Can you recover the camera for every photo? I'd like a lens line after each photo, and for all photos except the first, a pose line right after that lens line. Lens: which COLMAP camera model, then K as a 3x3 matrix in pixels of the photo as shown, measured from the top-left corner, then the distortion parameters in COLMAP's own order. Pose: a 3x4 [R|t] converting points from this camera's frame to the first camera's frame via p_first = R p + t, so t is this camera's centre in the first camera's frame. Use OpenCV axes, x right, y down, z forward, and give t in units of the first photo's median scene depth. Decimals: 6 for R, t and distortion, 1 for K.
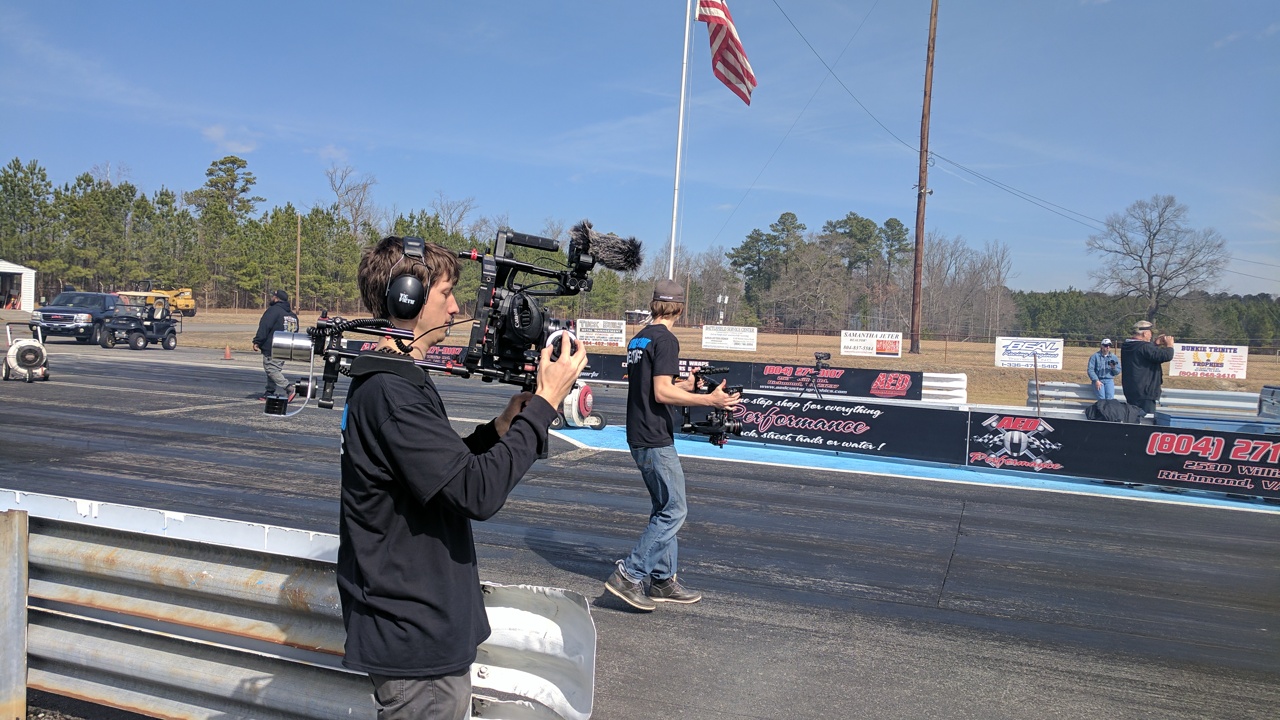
lens RADIAL K [[959.5, 0, 640.0], [0, 959.5, 360.0], [0, 0, 1]] dist [-0.003287, 0.021175]
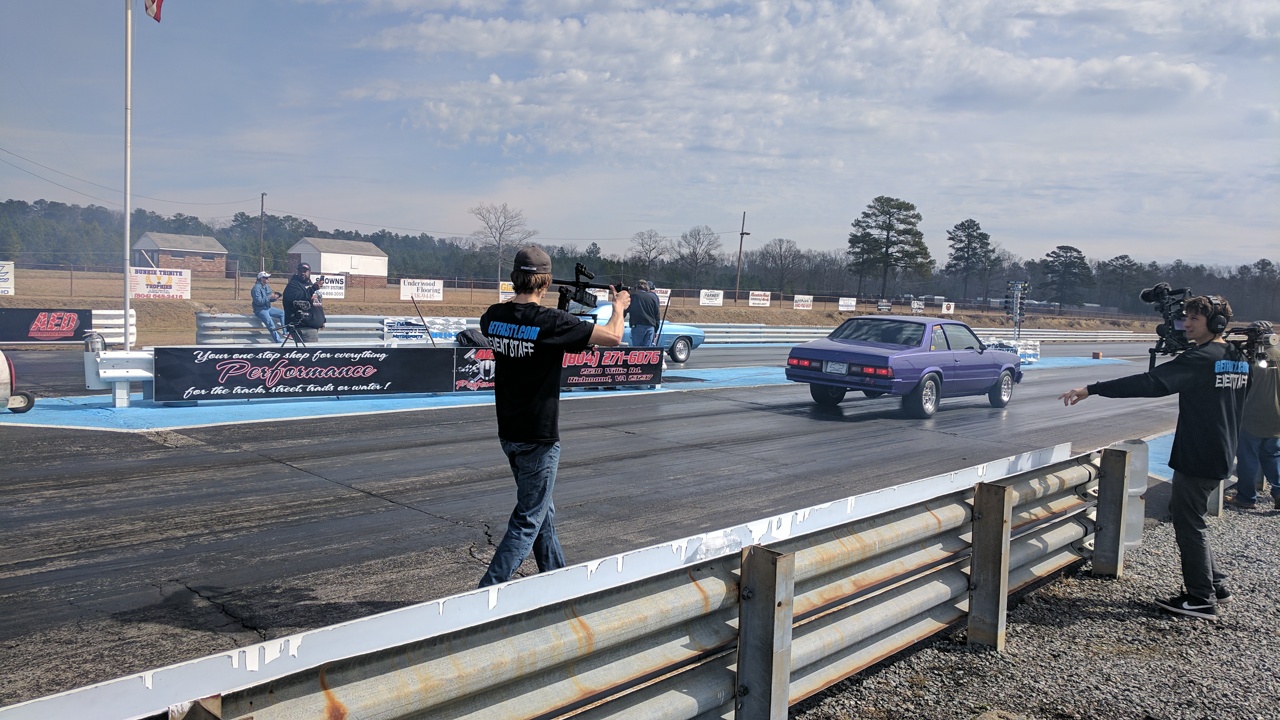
lens RADIAL K [[958.8, 0, 639.2], [0, 958.8, 340.2], [0, 0, 1]] dist [0.002257, 0.005475]
pose [[0.372768, -0.074439, 0.924934, -0.633870], [0.007724, 0.996992, 0.077125, -0.043908], [-0.927892, -0.021606, 0.372221, 0.300663]]
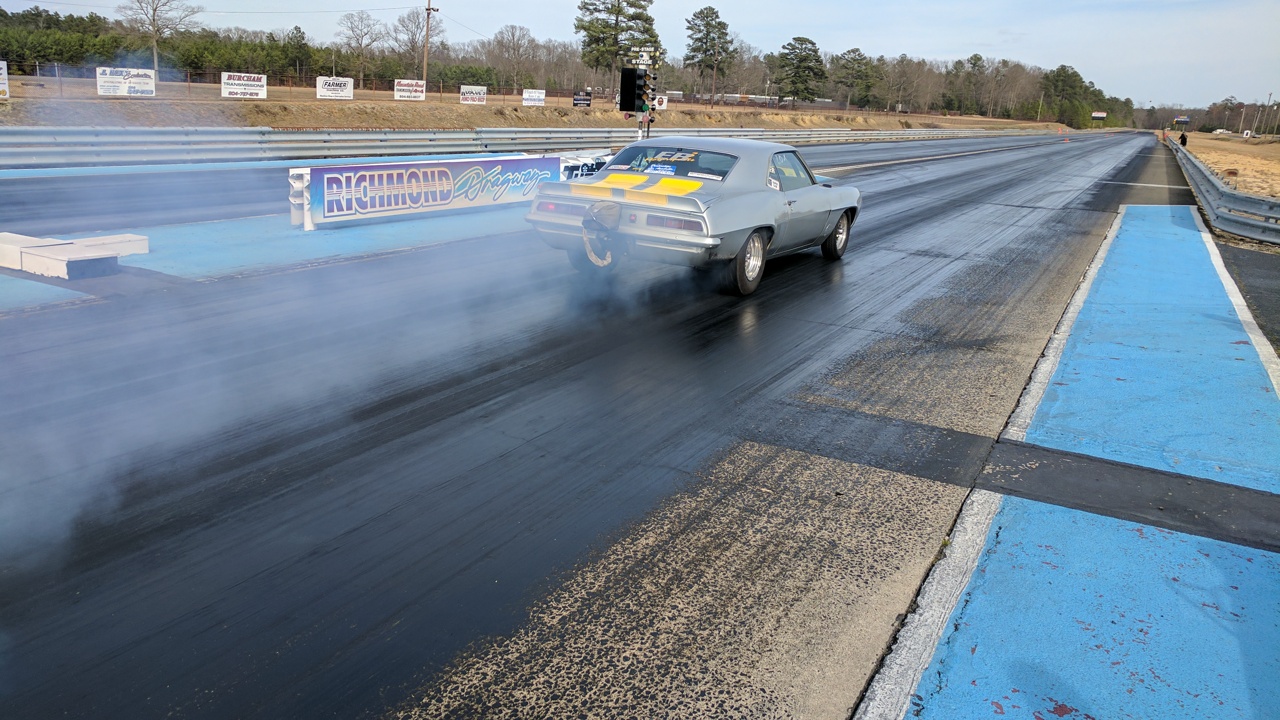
lens RADIAL K [[959.5, 0, 640.0], [0, 959.5, 360.0], [0, 0, 1]] dist [-0.003287, 0.021175]
pose [[0.127490, -0.297970, 0.946023, 0.575076], [0.000278, 0.953817, 0.300387, 0.018063], [-0.991840, -0.038034, 0.121685, 0.131530]]
